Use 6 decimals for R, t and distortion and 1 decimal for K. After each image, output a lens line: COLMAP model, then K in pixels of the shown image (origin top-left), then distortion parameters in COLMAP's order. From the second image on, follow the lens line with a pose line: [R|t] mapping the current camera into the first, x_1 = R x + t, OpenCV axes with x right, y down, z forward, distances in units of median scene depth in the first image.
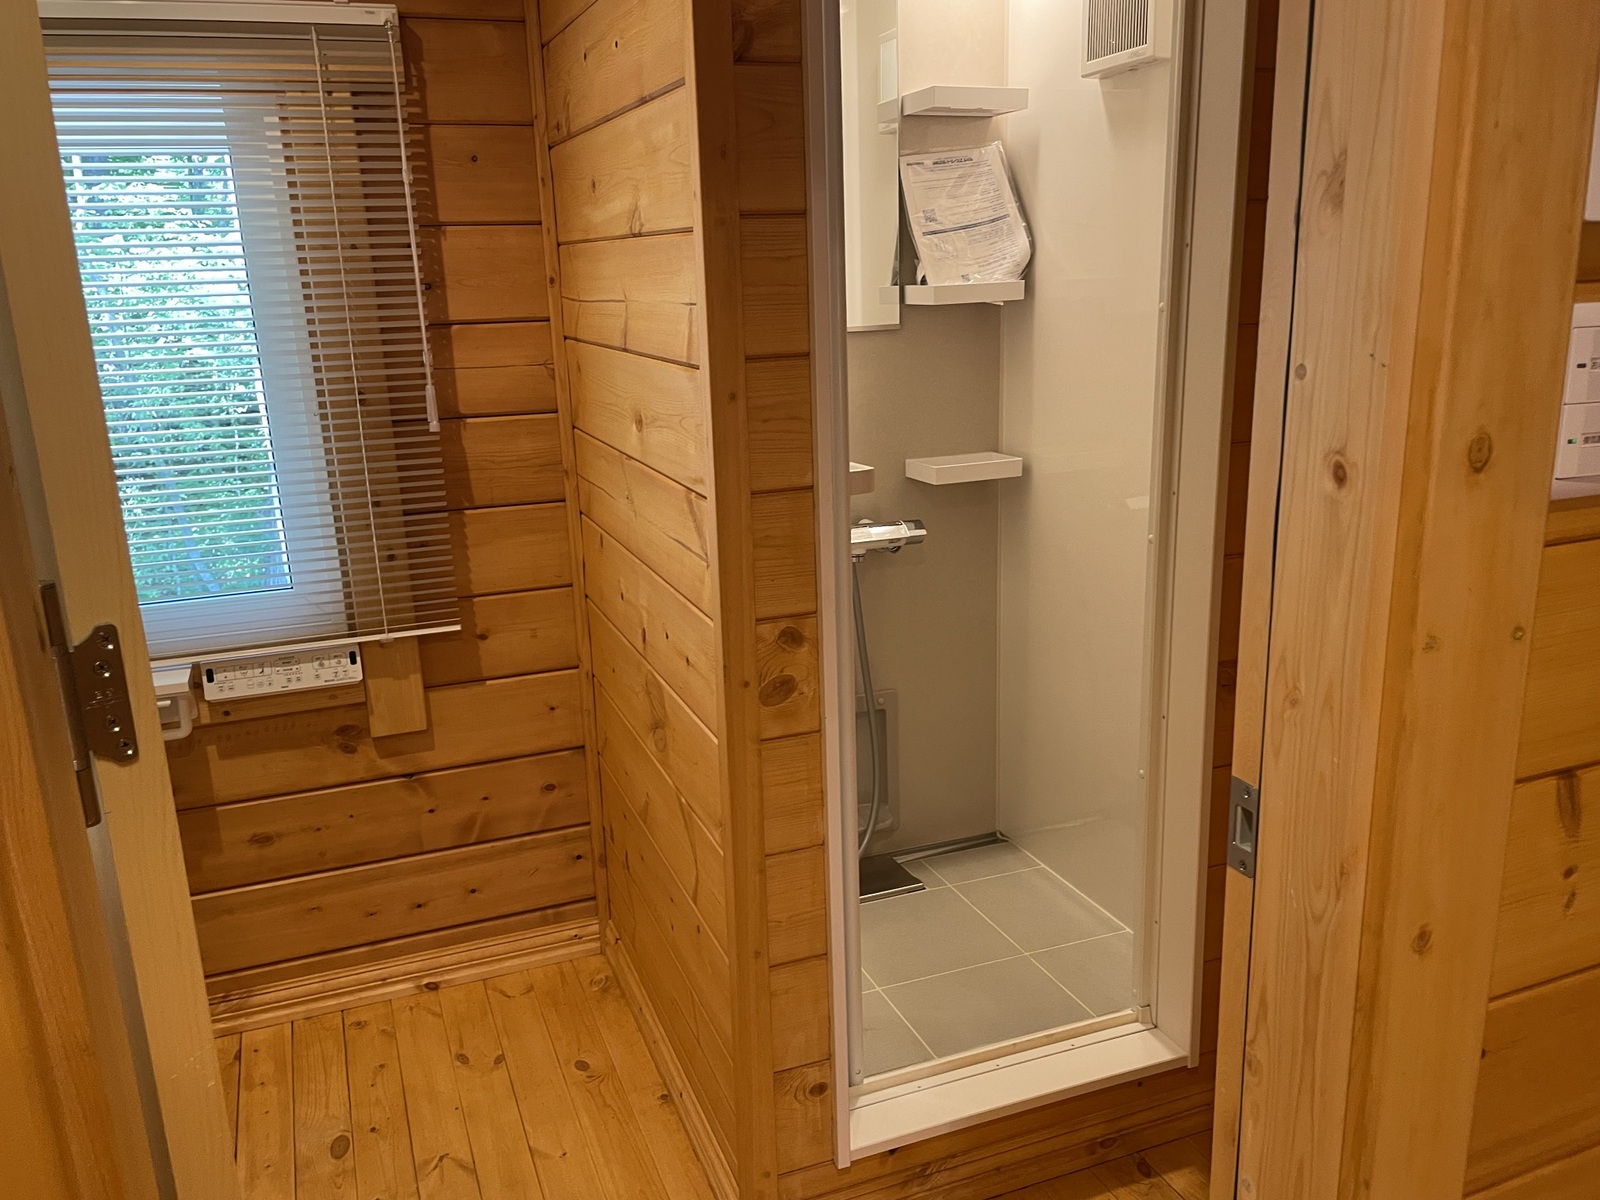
lens RADIAL K [[1269.3, 0, 795.0], [0, 1269.3, 593.0], [0, 0, 1]] dist [0.027172, -0.022794]
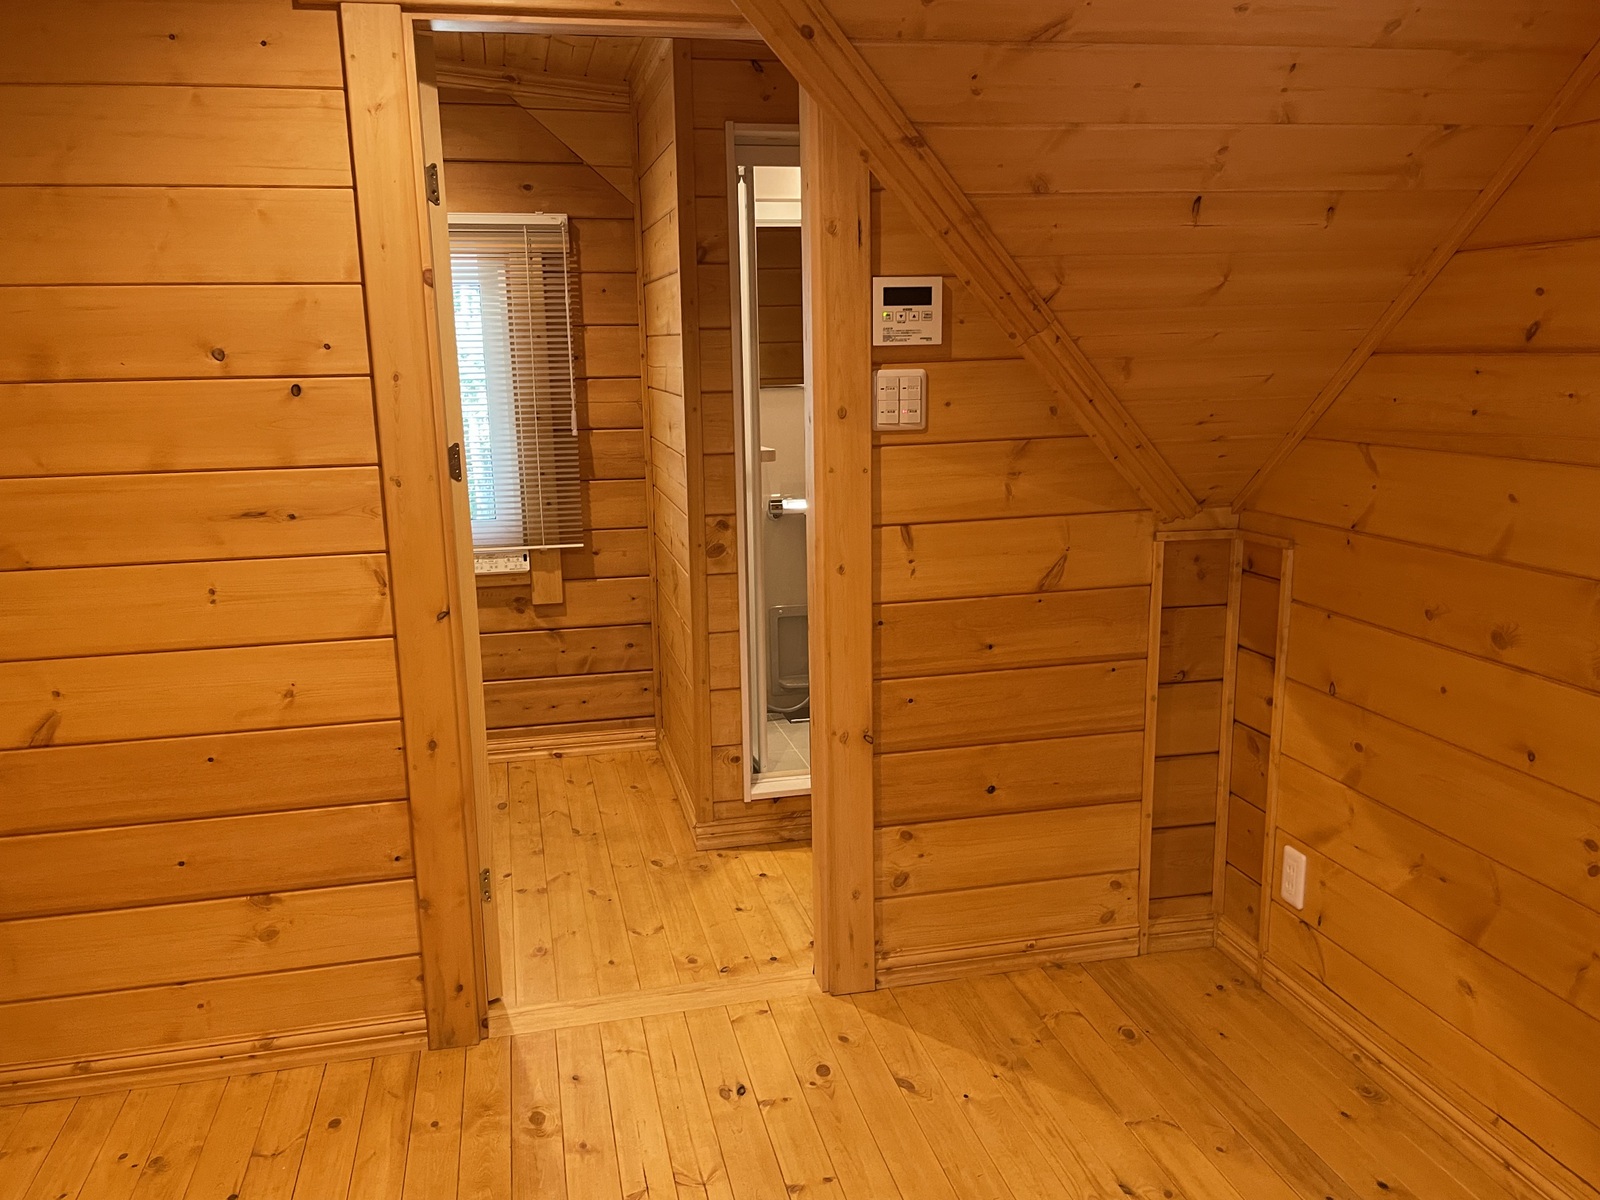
lens RADIAL K [[1269.3, 0, 804.8], [0, 1269.3, 607.7], [0, 0, 1]] dist [0.027172, -0.022794]
pose [[0.990585, 0.045021, -0.129286, 0.300542], [-0.051004, 0.997757, -0.043345, 0.187174], [0.127045, 0.049531, 0.990660, -0.781991]]
